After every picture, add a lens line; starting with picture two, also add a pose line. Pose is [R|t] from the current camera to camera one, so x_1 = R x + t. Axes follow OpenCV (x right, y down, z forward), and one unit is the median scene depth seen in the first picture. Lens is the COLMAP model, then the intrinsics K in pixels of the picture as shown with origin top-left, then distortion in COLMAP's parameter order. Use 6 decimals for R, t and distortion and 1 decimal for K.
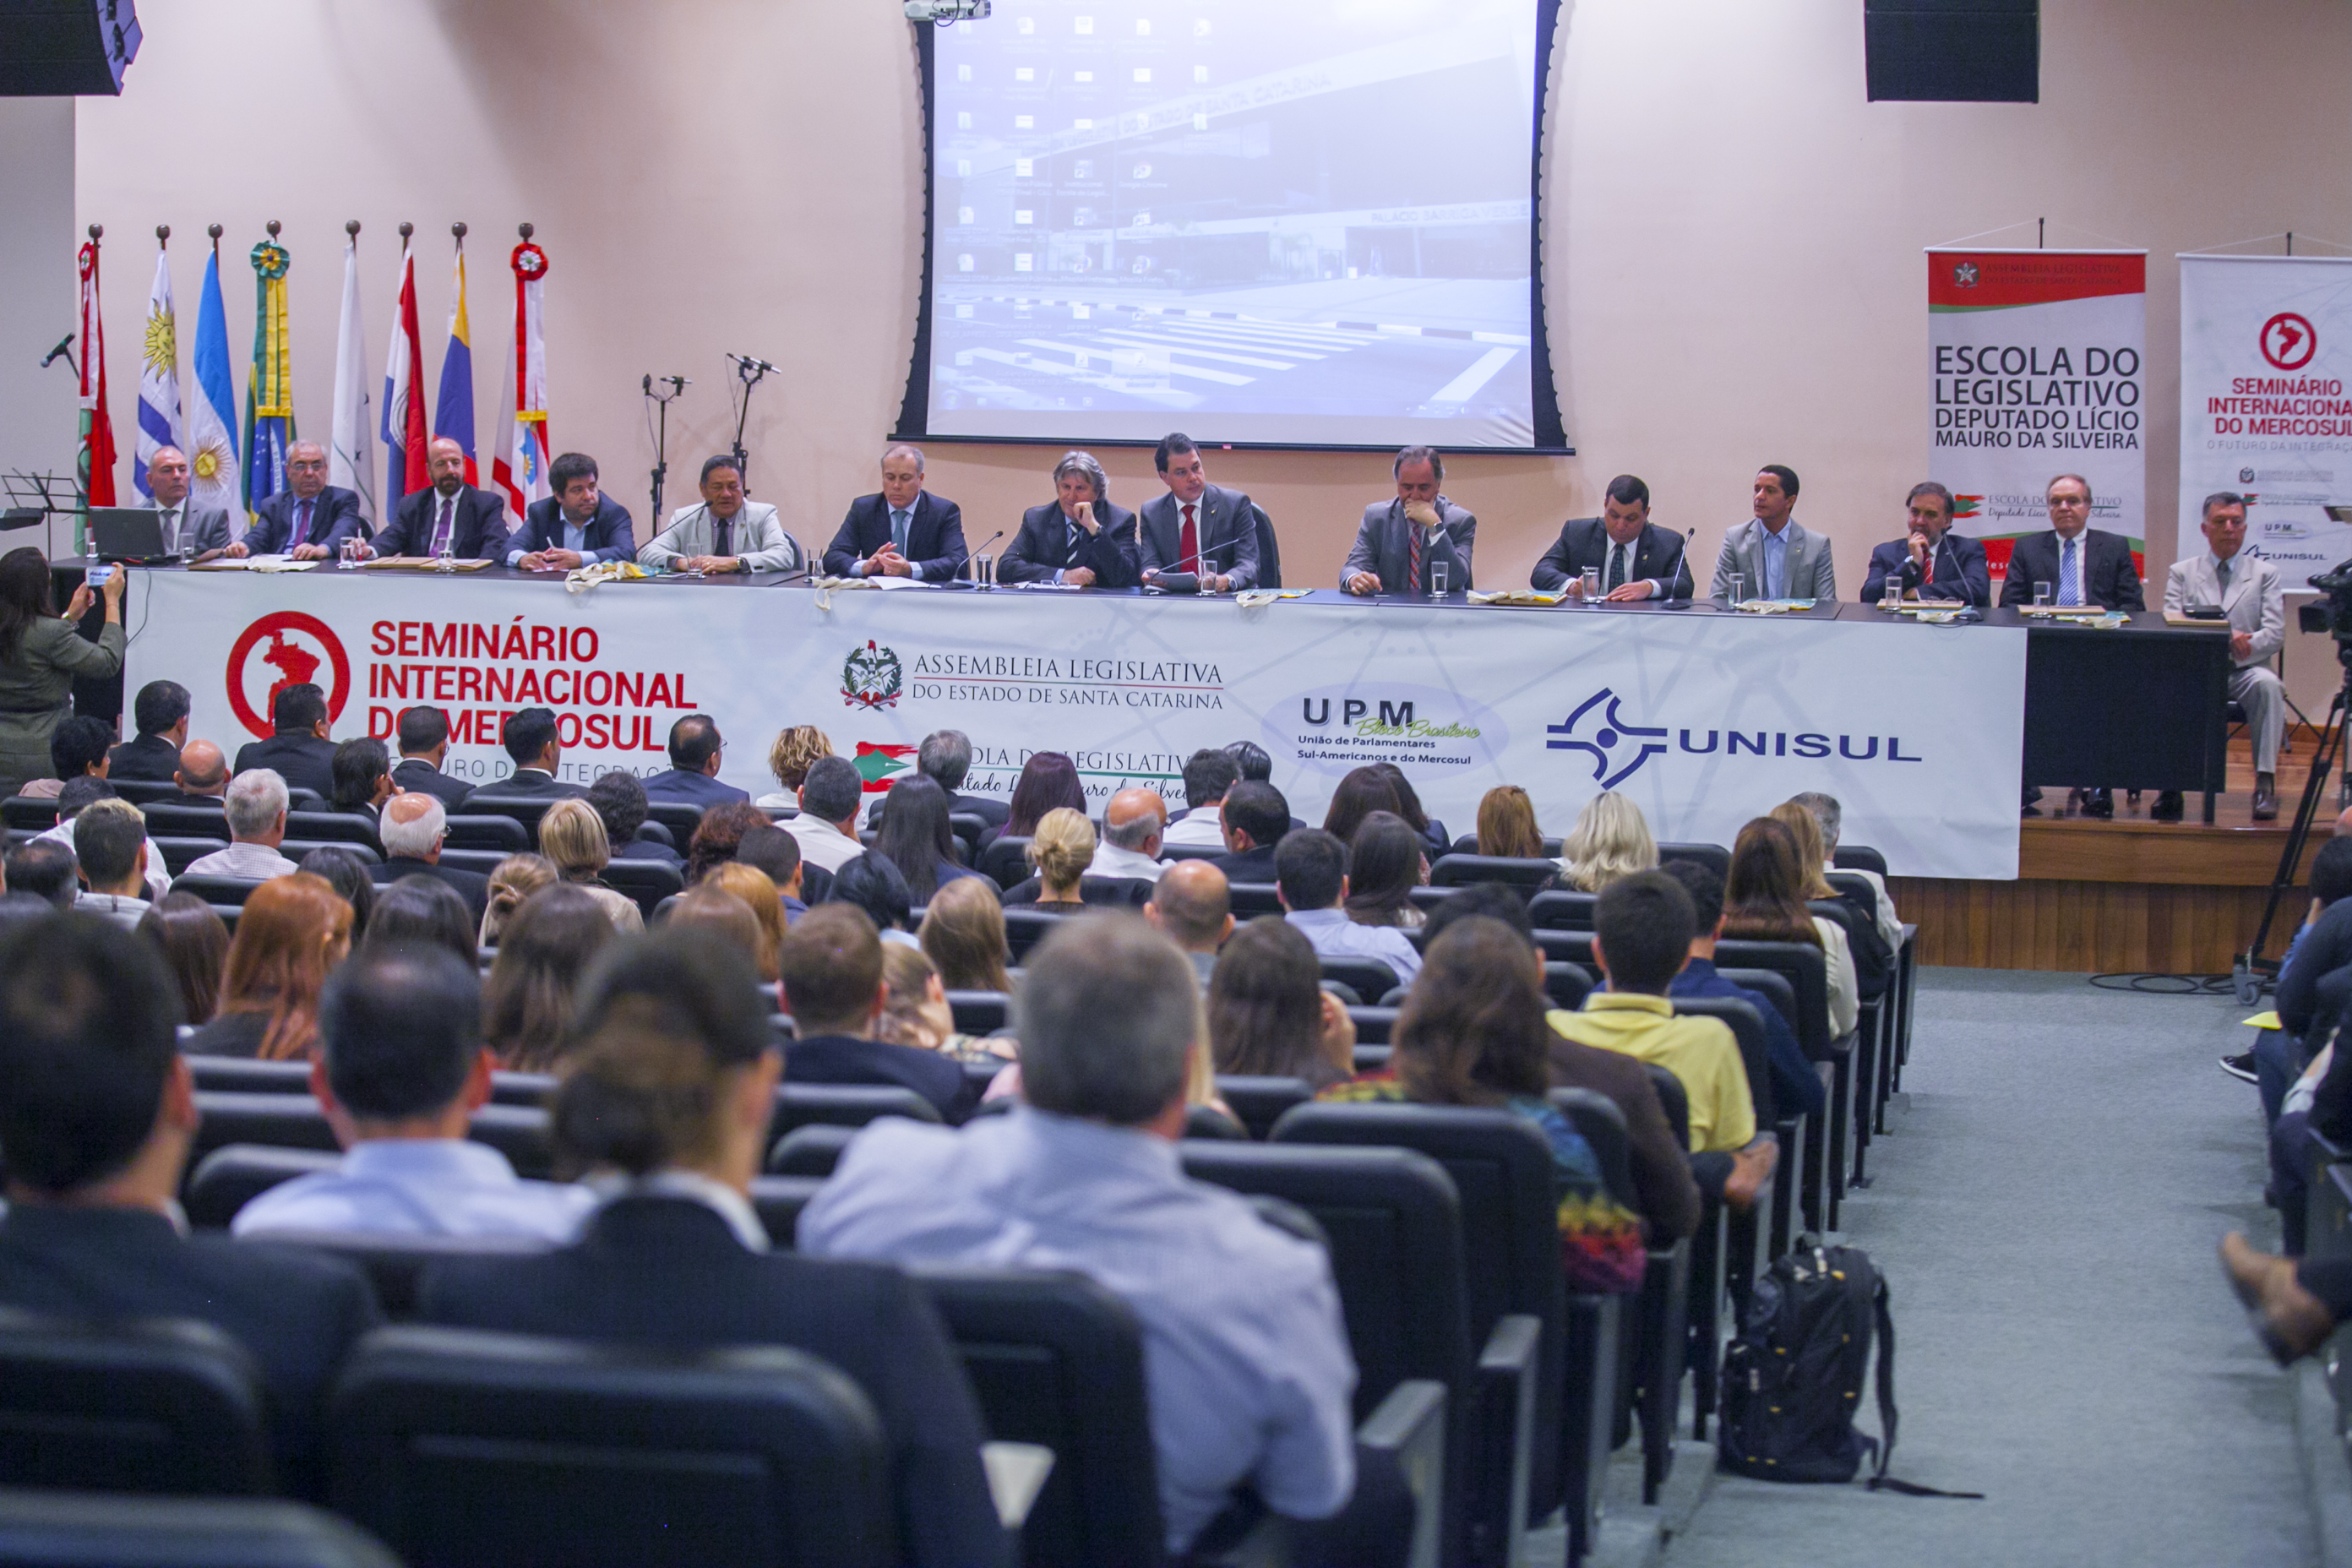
lens RADIAL K [[4814.2, 0, 1178.2], [0, 4814.2, 853.8], [0, 0, 1]] dist [-0.324343, 0.372333]
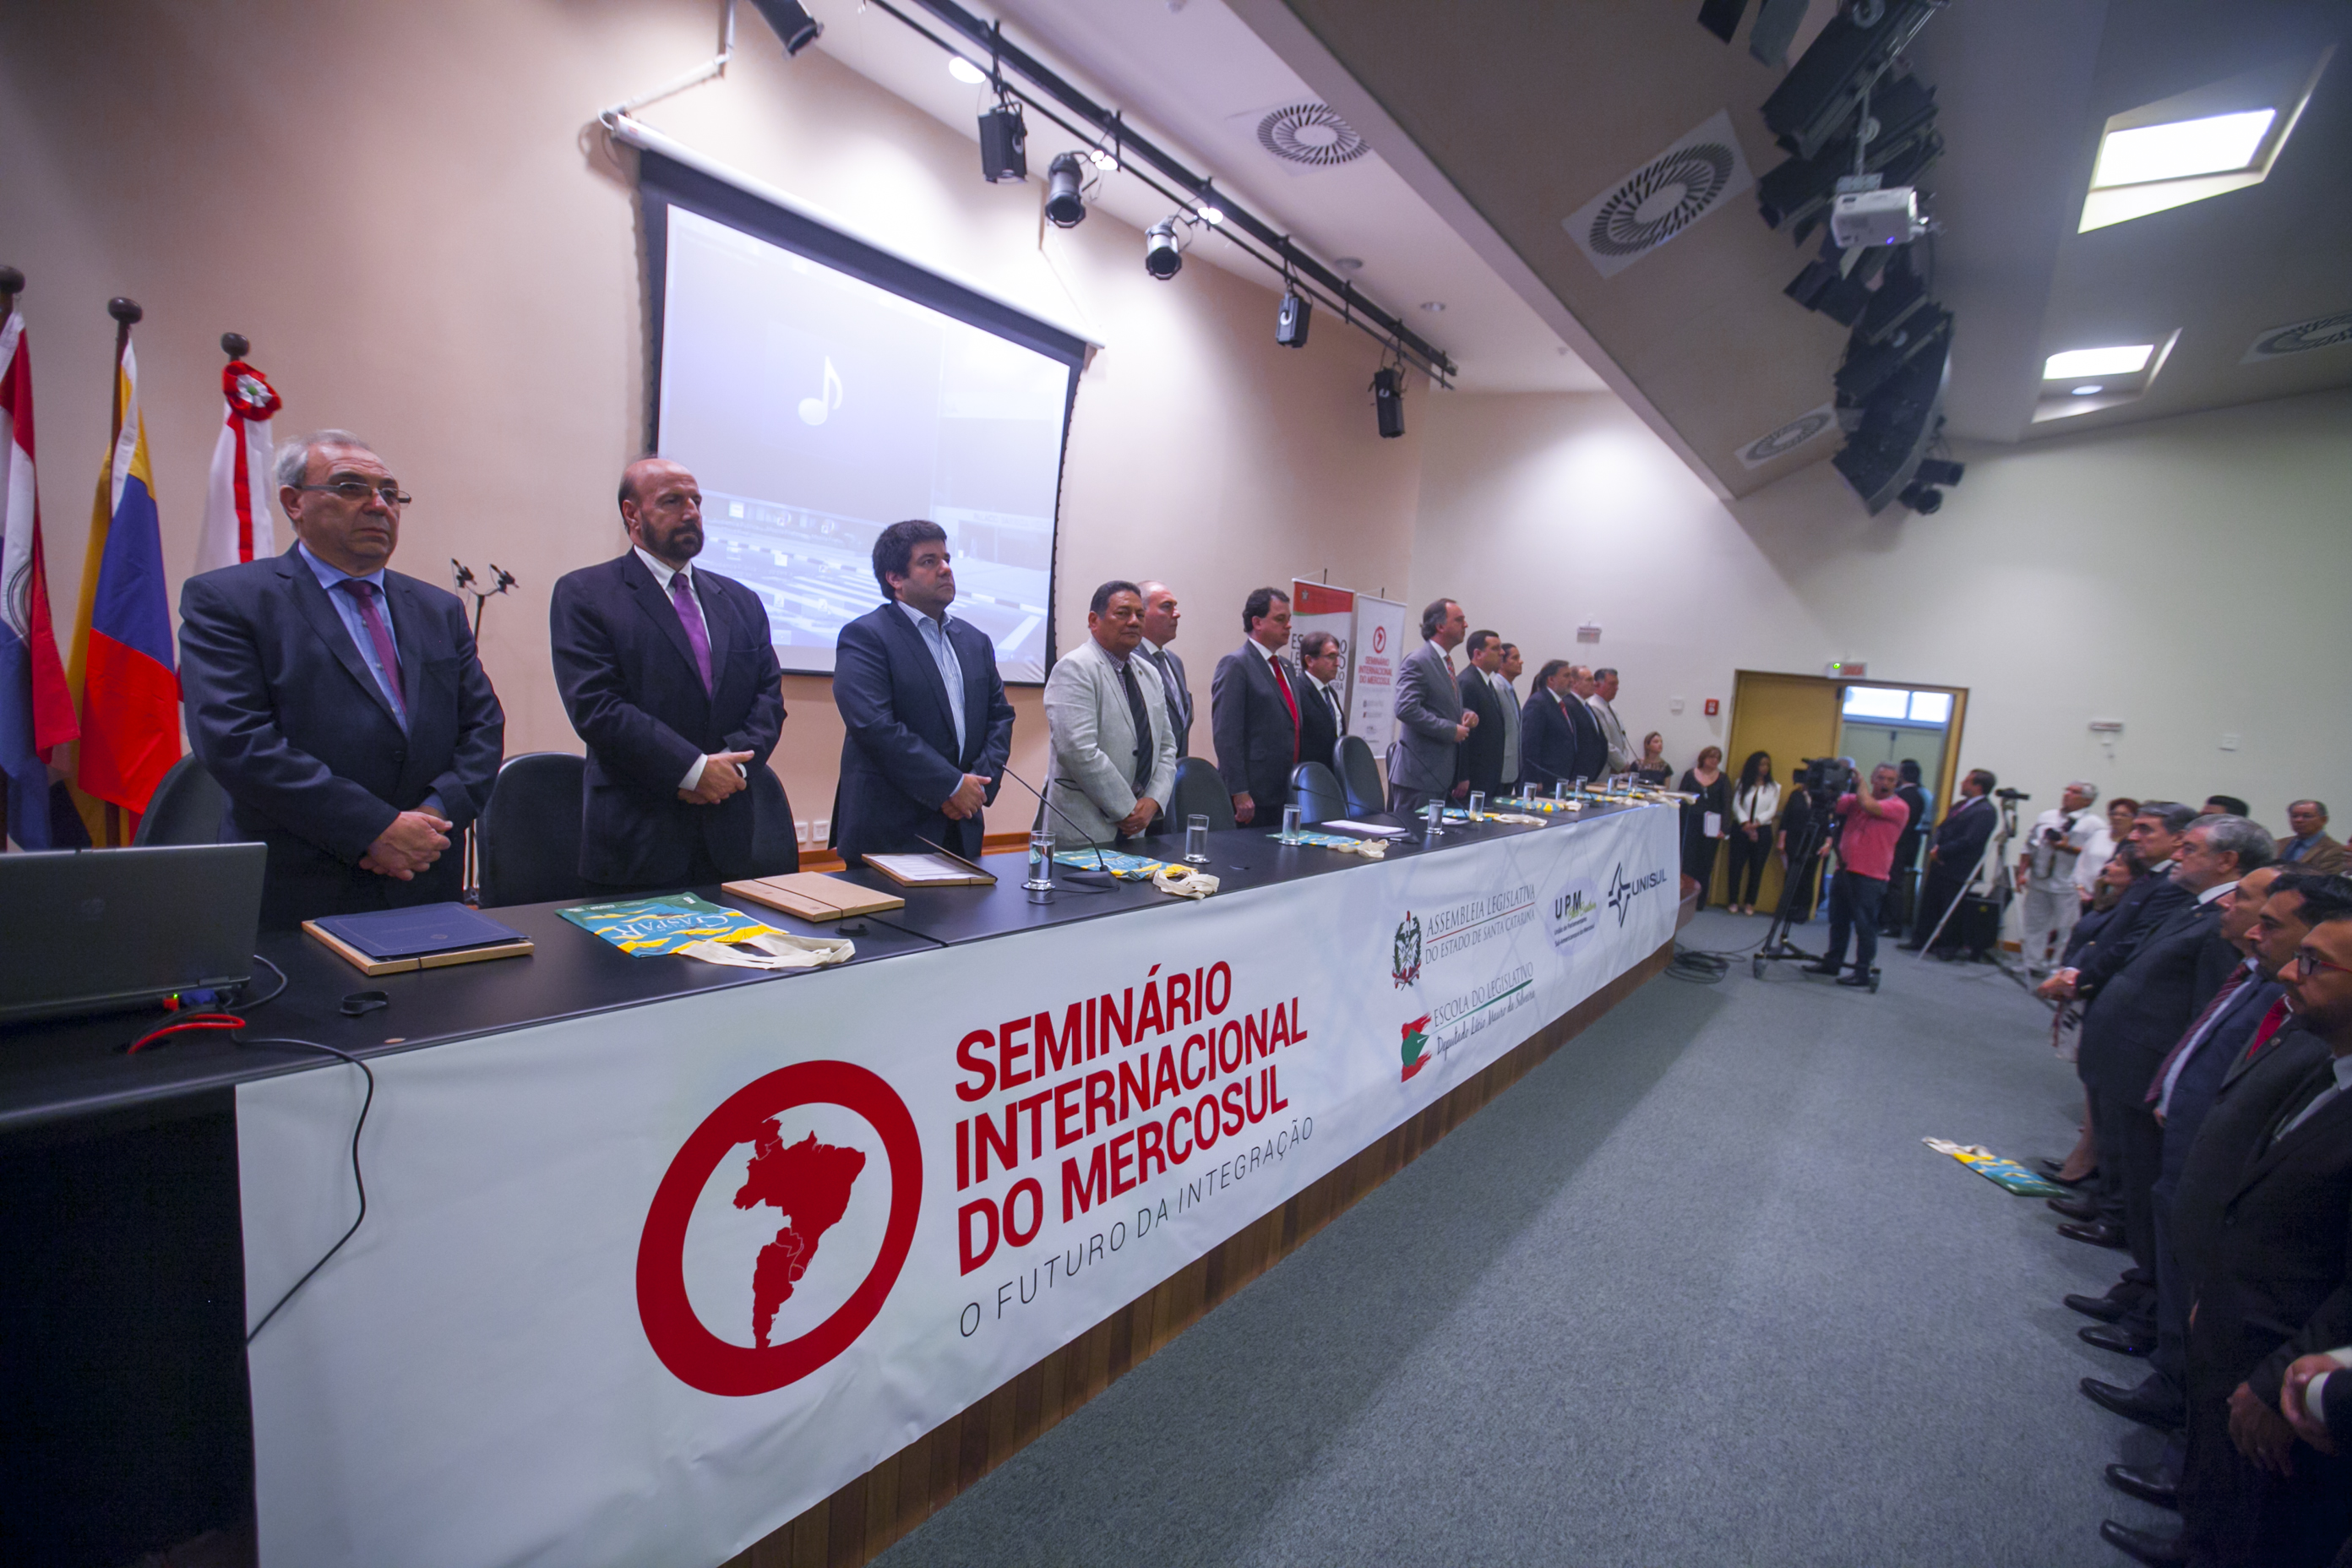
lens RADIAL K [[1073.6, 0, 1176.0], [0, 1073.6, 784.0], [0, 0, 1]] dist [-0.061503, 0.033633]
pose [[0.419083, -0.069435, 0.905289, -0.238698], [0.044237, 0.997449, 0.056025, -0.074218], [-0.906870, 0.016568, 0.421085, 0.871153]]
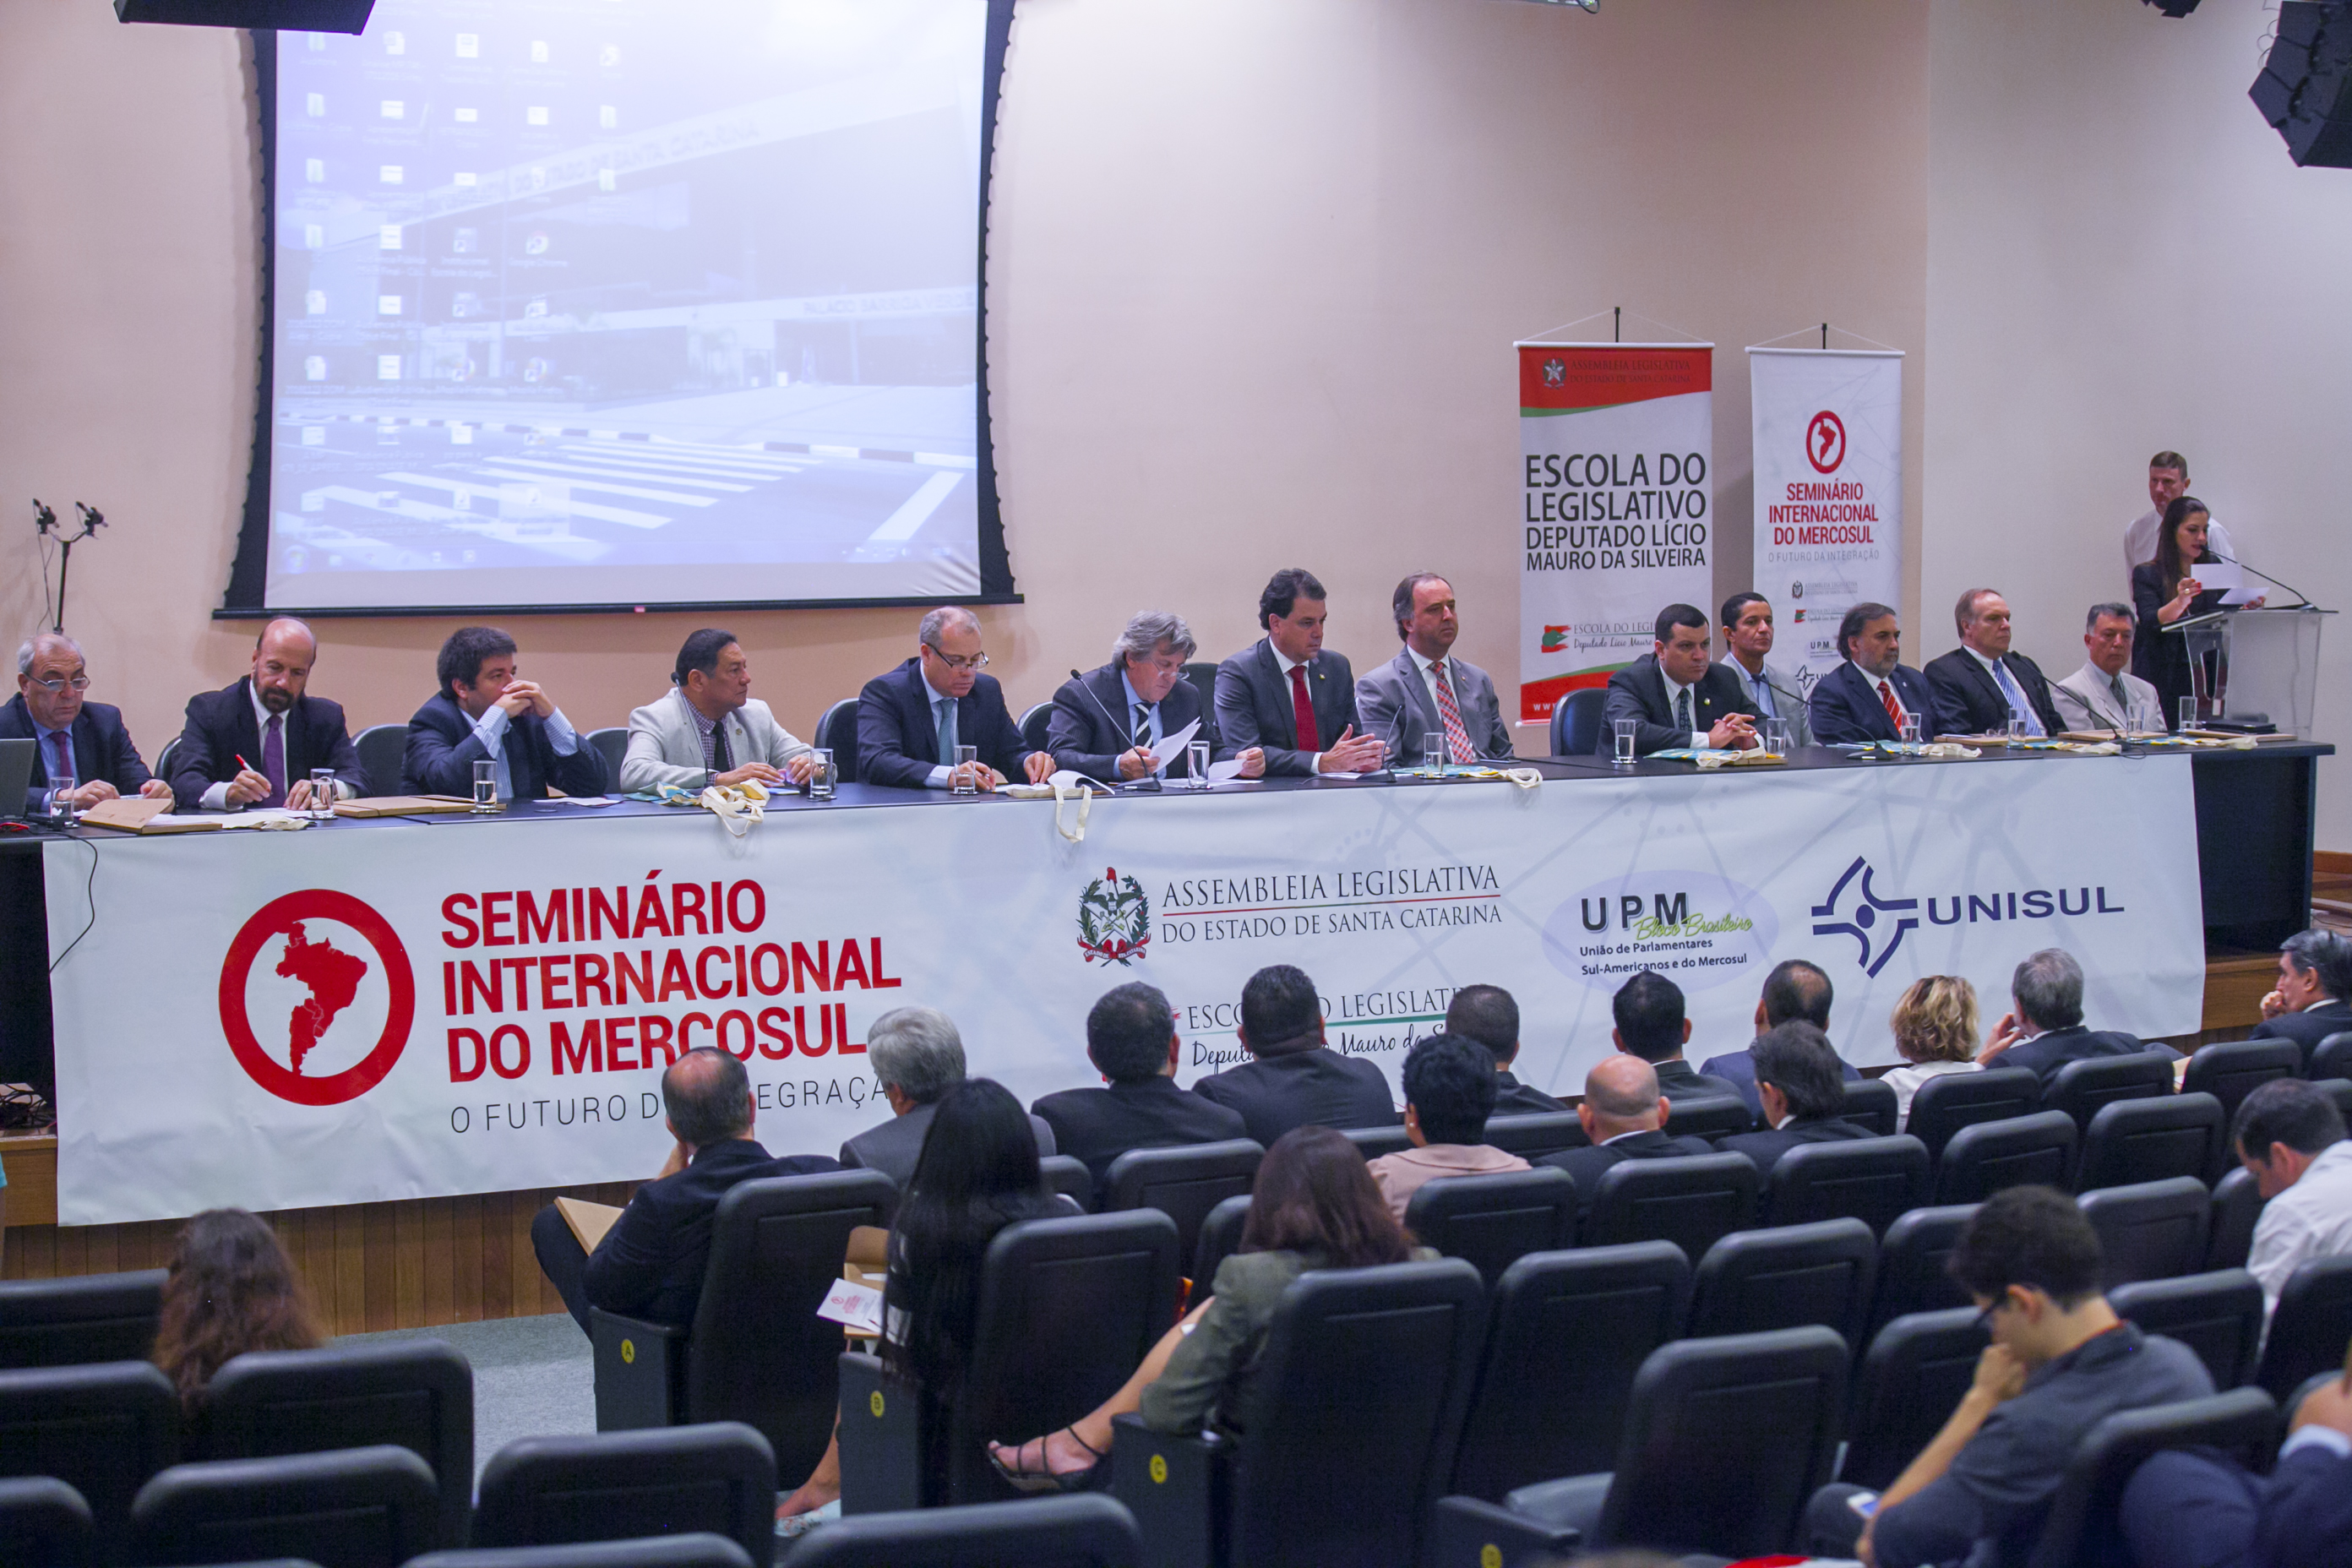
lens RADIAL K [[4814.2, 0, 1178.2], [0, 4814.2, 853.8], [0, 0, 1]] dist [-0.324343, 0.372333]
pose [[0.672323, -0.068445, 0.737087, -0.533124], [0.098714, 0.995113, 0.002365, -0.043052], [-0.733647, 0.071170, 0.675794, 0.464396]]
